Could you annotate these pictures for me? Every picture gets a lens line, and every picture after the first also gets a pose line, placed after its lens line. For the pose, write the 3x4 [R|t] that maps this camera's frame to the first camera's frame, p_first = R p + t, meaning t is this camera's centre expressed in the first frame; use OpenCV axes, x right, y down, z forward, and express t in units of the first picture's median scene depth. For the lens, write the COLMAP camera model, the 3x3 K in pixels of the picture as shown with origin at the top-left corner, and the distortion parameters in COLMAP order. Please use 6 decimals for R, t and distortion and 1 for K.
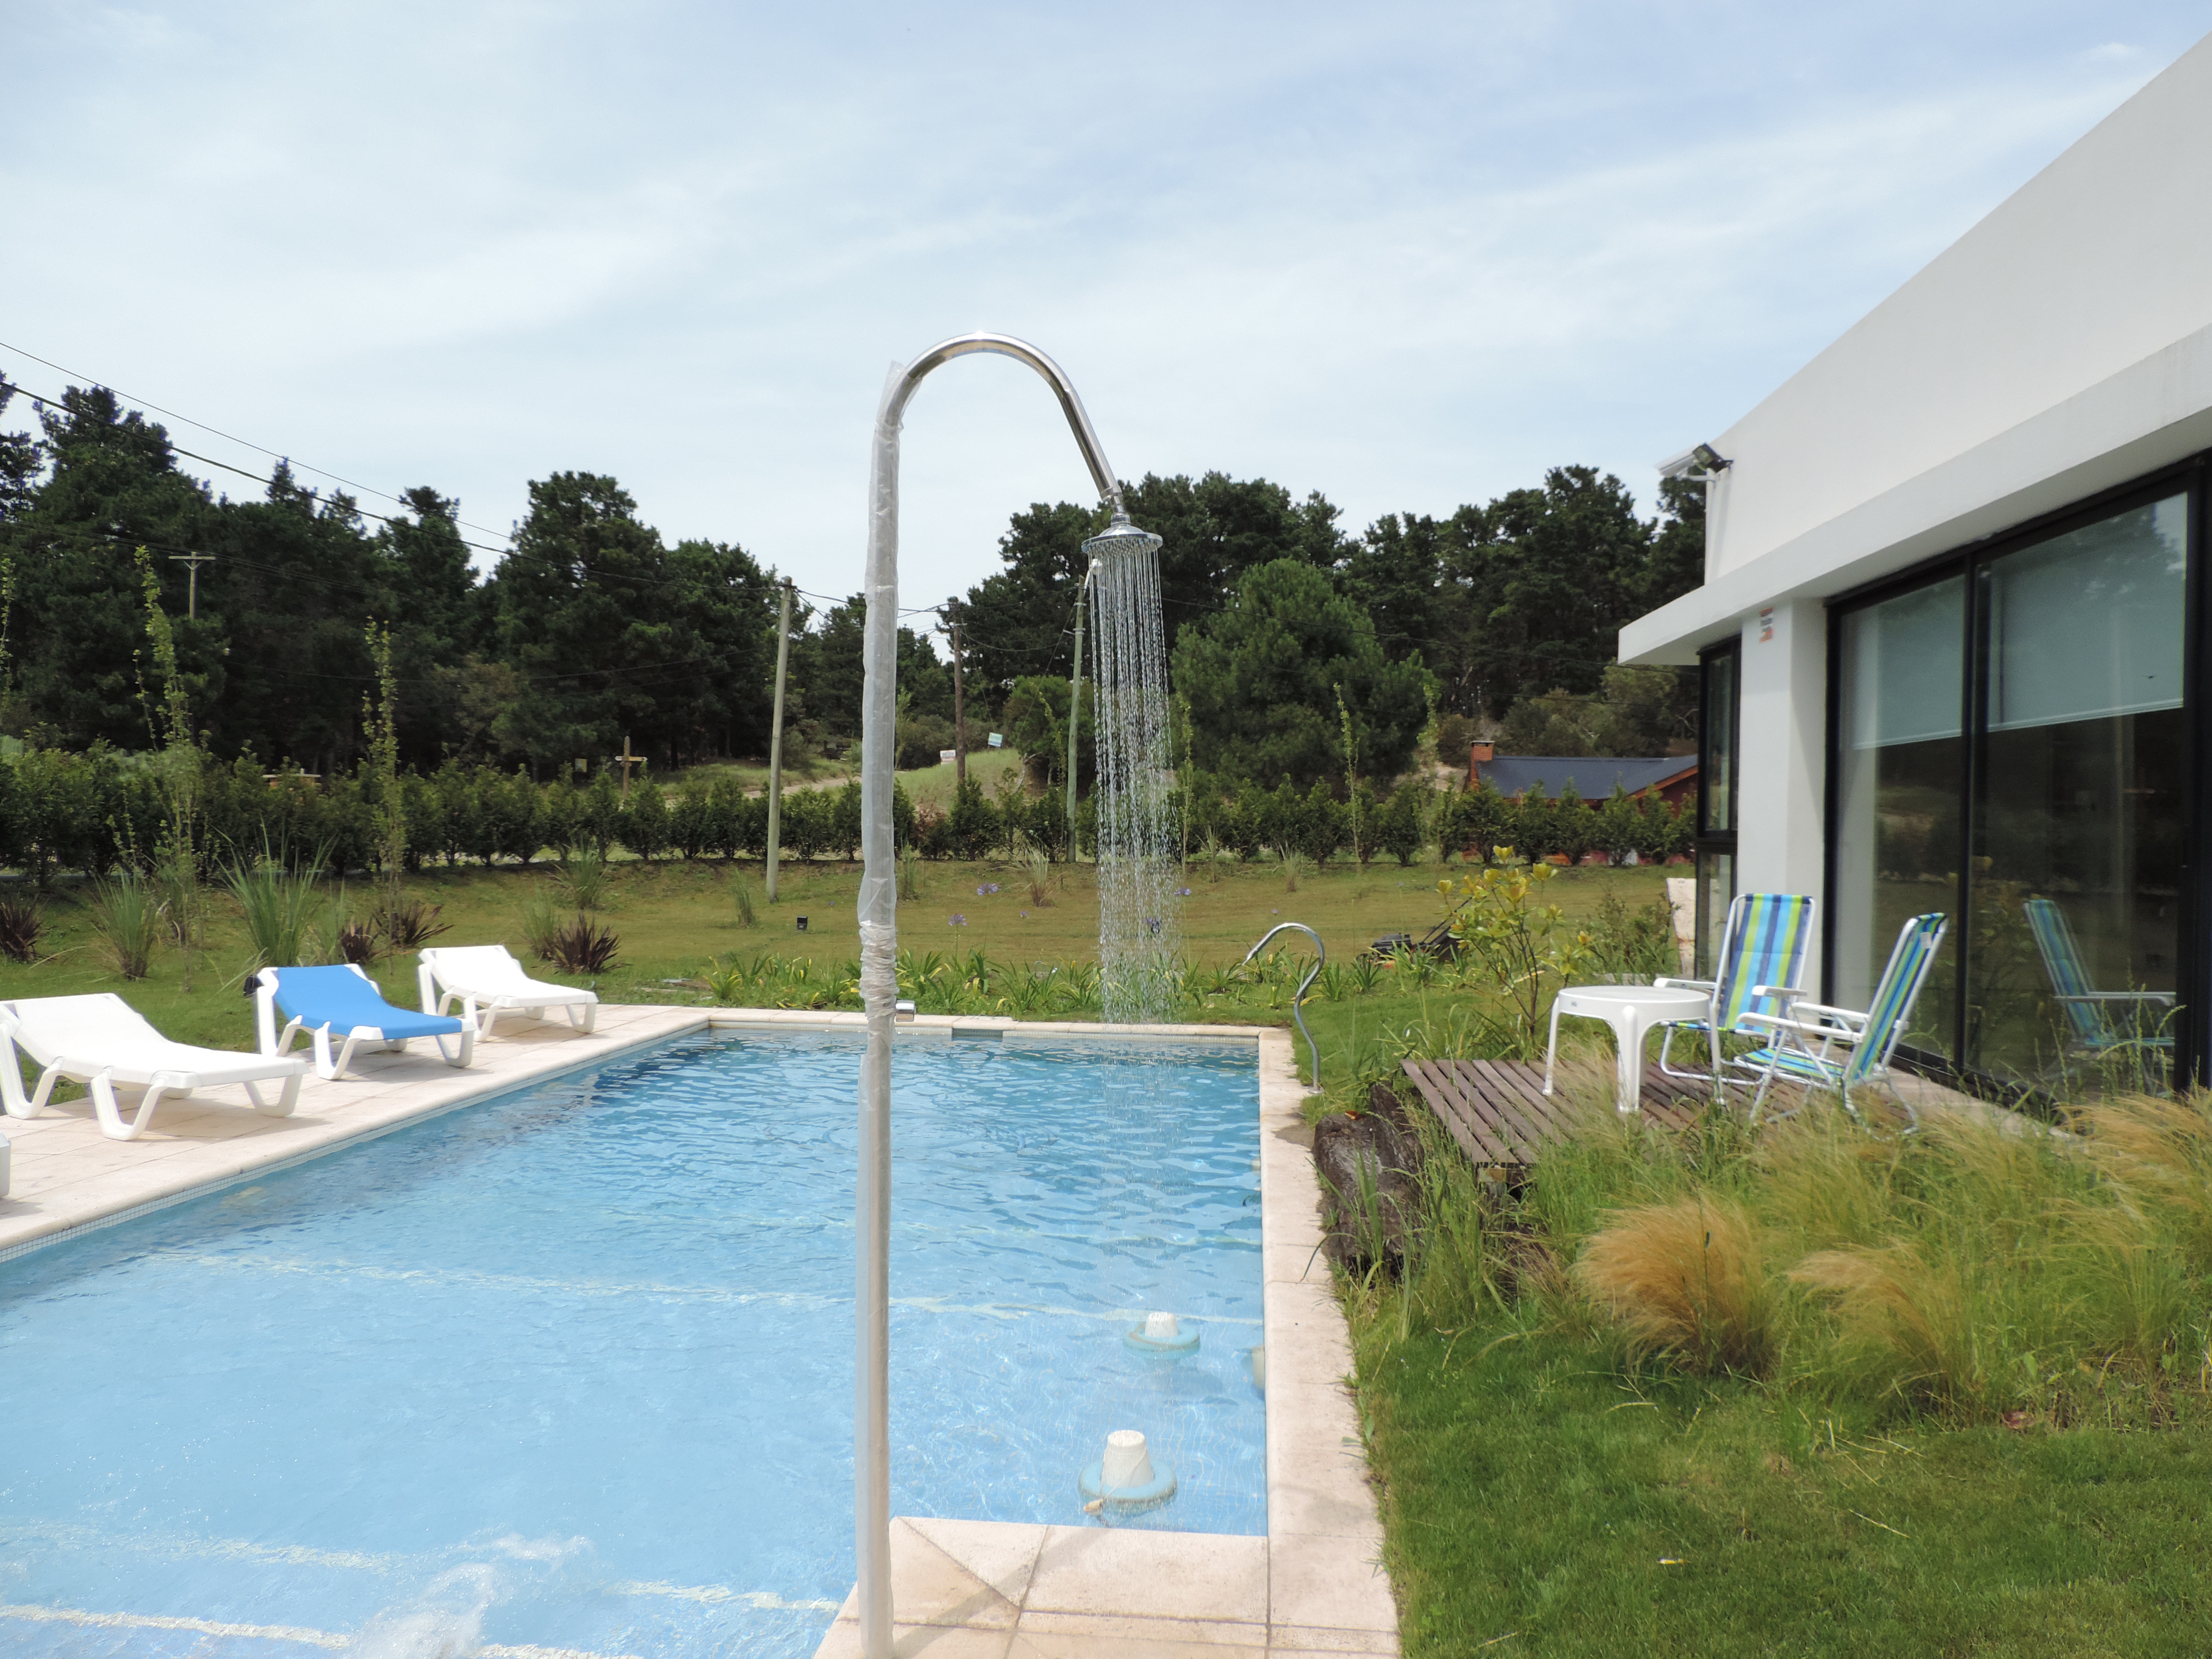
lens RADIAL K [[1554.0, 0, 1102.2], [0, 1554.0, 821.7], [0, 0, 1]] dist [-0.026935, 0.012744]
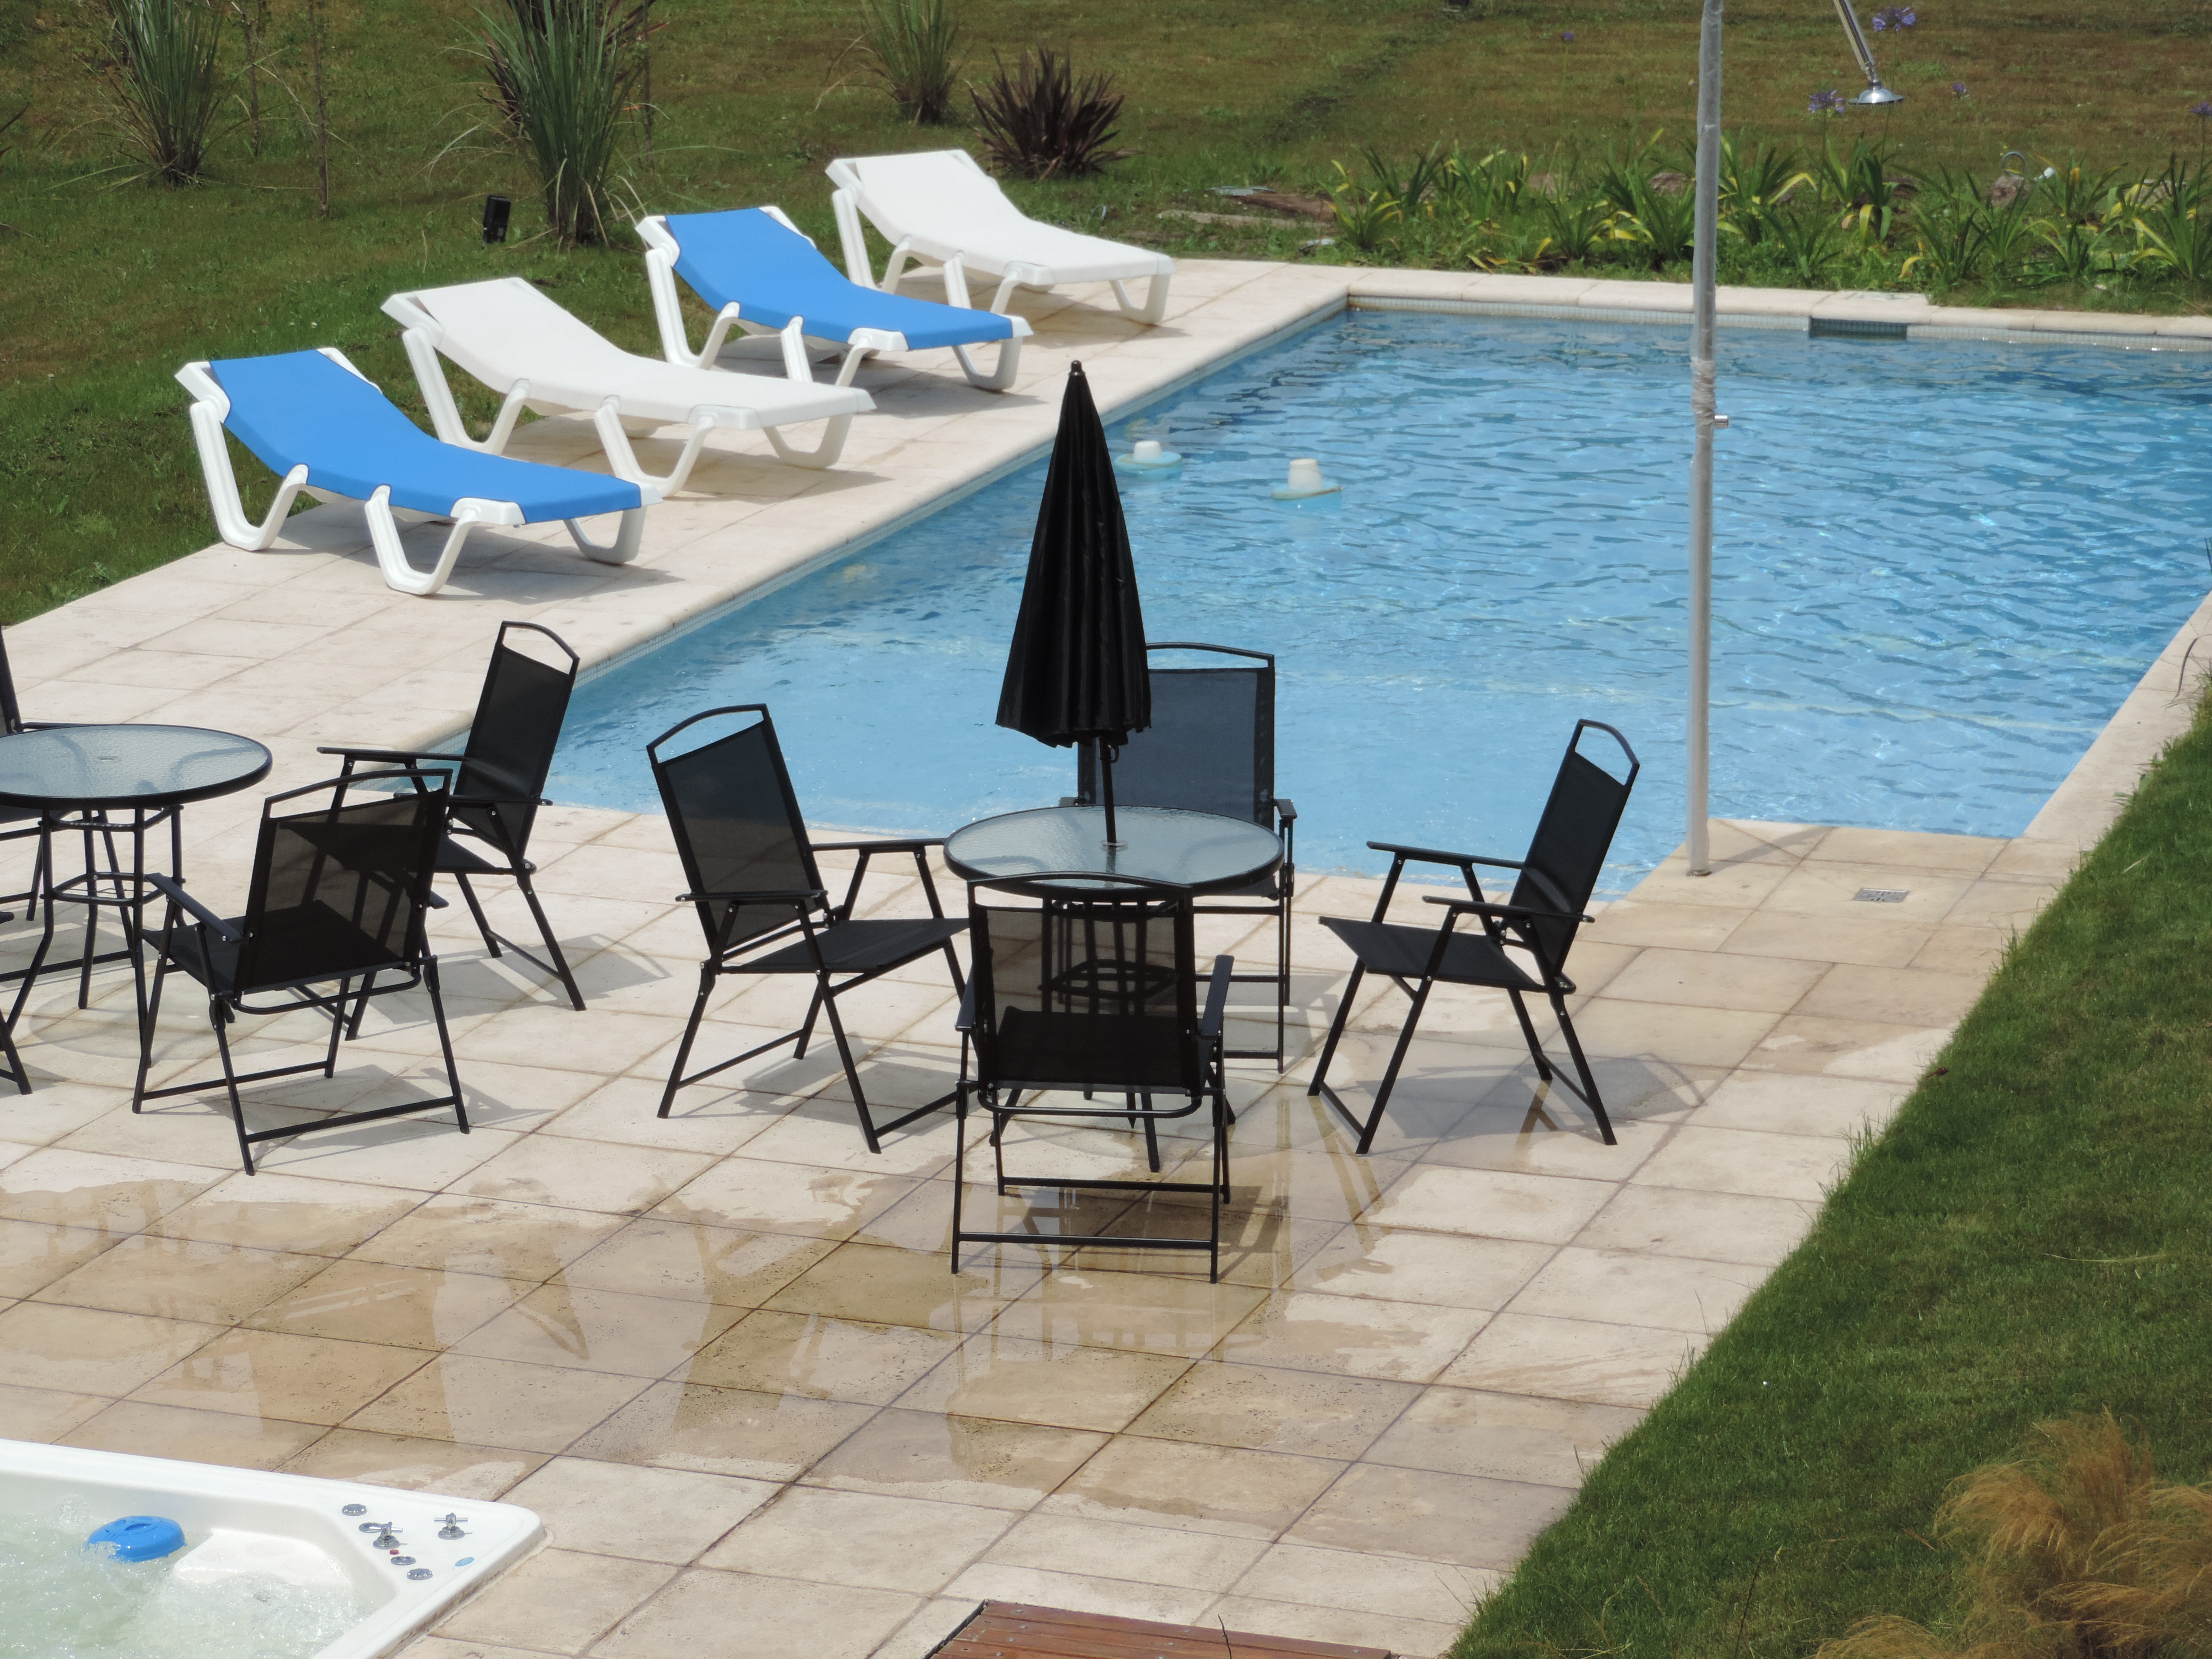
lens RADIAL K [[6227.8, 0, 1096.9], [0, 6227.8, 828.8], [0, 0, 1]] dist [0.044216, 0.000000]
pose [[0.975137, 0.037244, -0.218453, 0.037042], [0.017159, 0.970126, 0.241993, -0.058713], [0.220940, -0.239725, 0.945366, -0.297504]]
